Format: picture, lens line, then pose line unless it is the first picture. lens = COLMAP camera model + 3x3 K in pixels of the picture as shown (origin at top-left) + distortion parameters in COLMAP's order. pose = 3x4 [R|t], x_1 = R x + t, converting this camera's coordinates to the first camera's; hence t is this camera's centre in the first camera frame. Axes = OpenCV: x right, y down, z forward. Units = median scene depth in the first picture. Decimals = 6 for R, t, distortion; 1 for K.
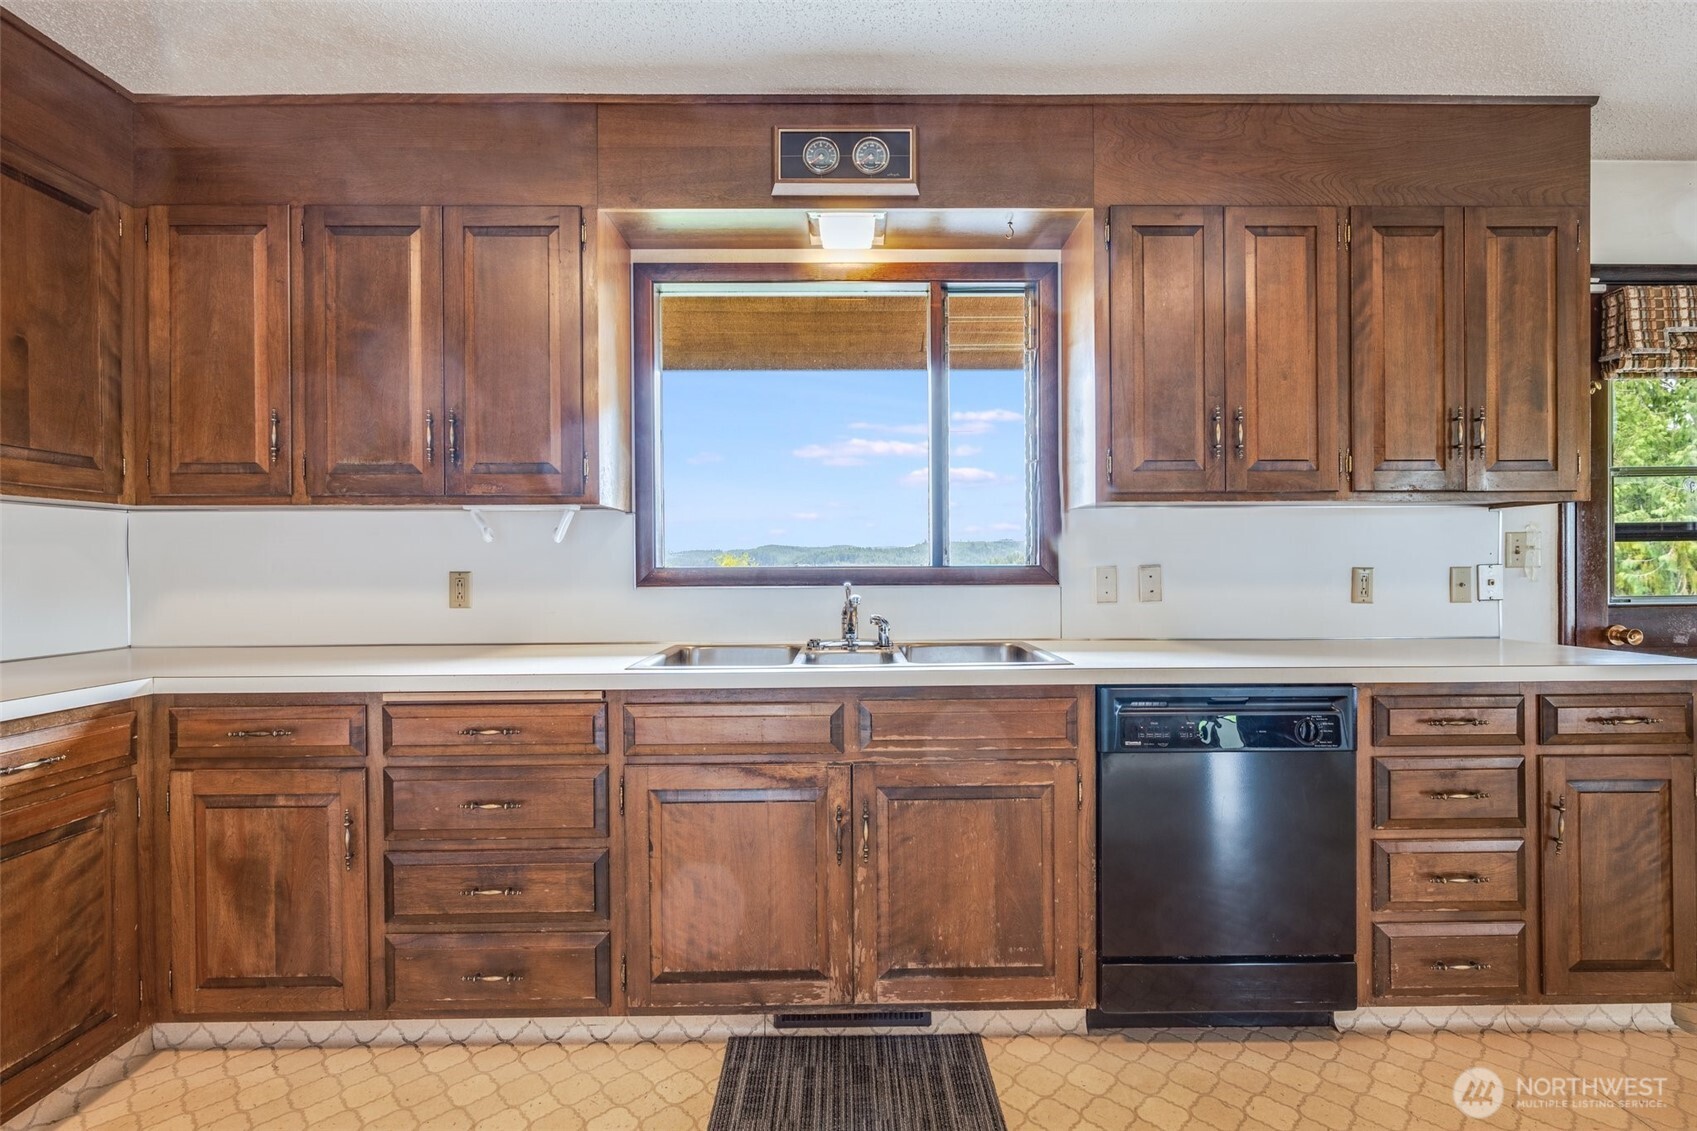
lens RADIAL K [[775.5, 0, 846.6], [0, 775.5, 569.5], [0, 0, 1]] dist [0.002486, 0.001344]
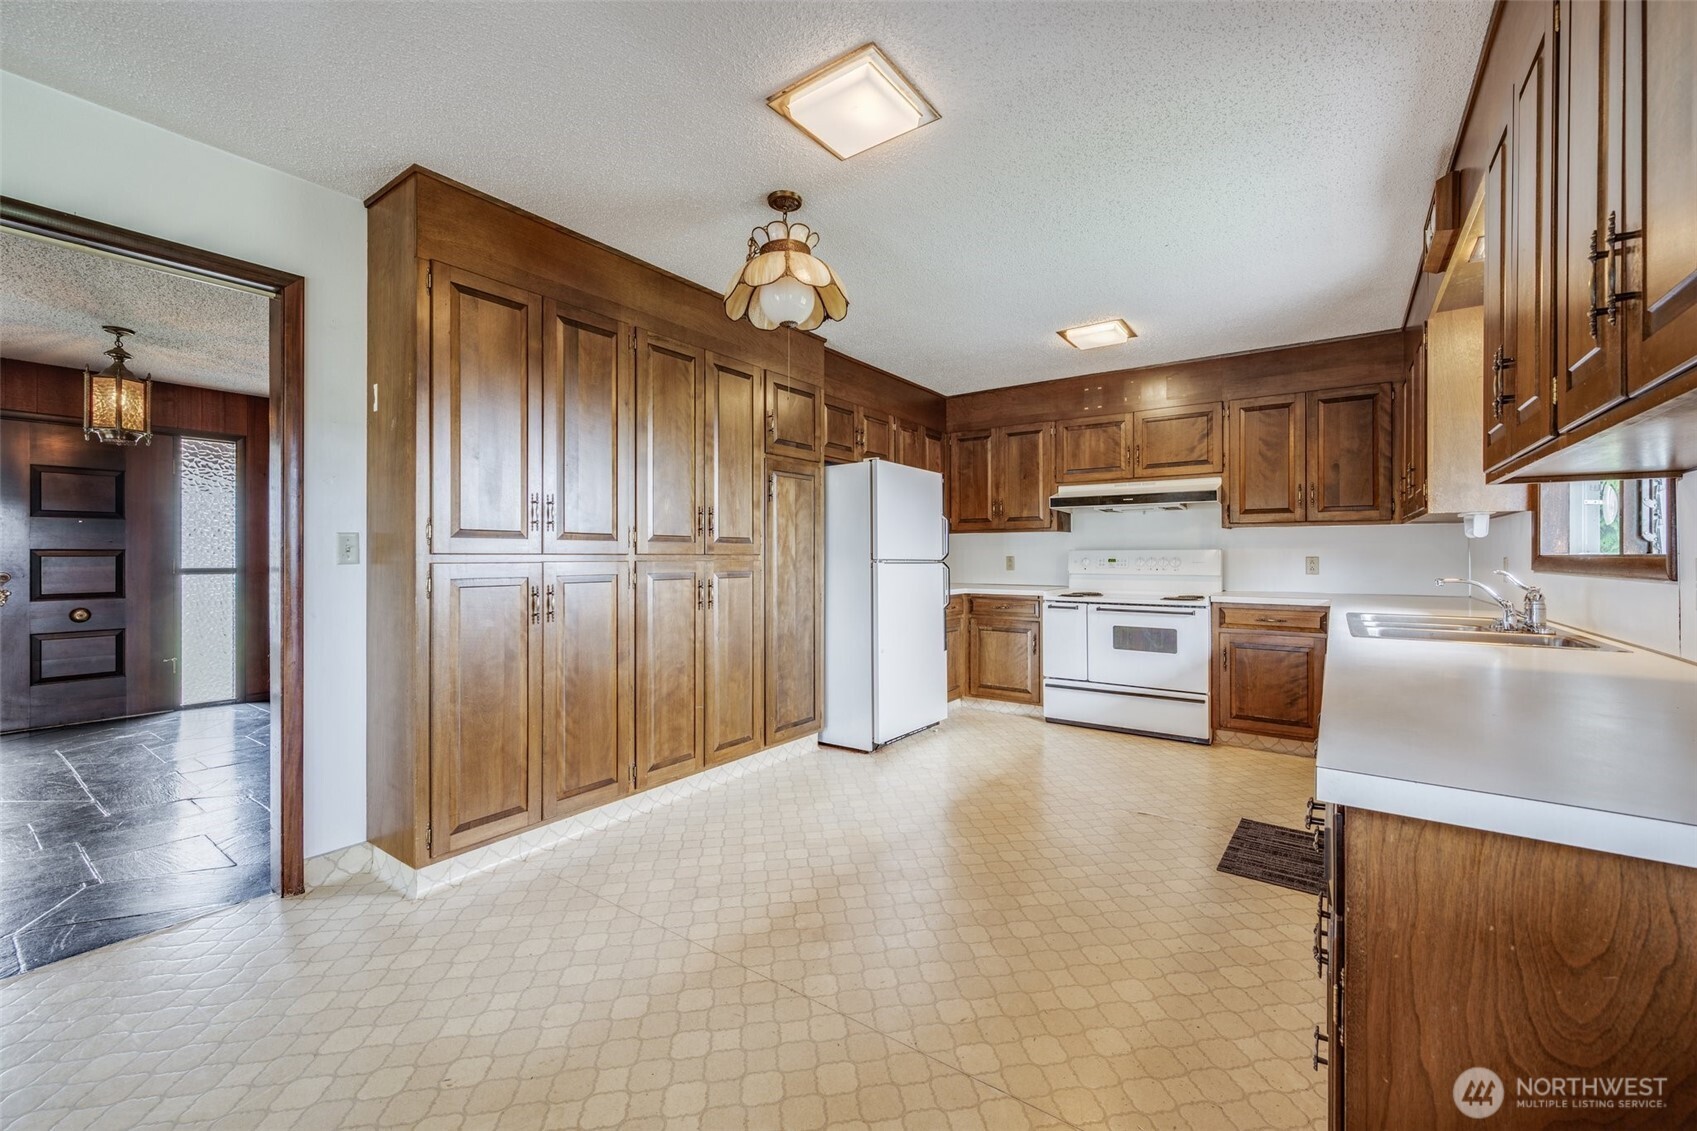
lens RADIAL K [[676.3, 0, 855.5], [0, 676.3, 554.3], [0, 0, 1]] dist [-0.000913, -0.000084]
pose [[-0.573723, 0.002318, -0.819046, 1.760877], [-0.001983, 0.999989, 0.004220, -0.009422], [0.819047, 0.004045, -0.573713, 1.035210]]
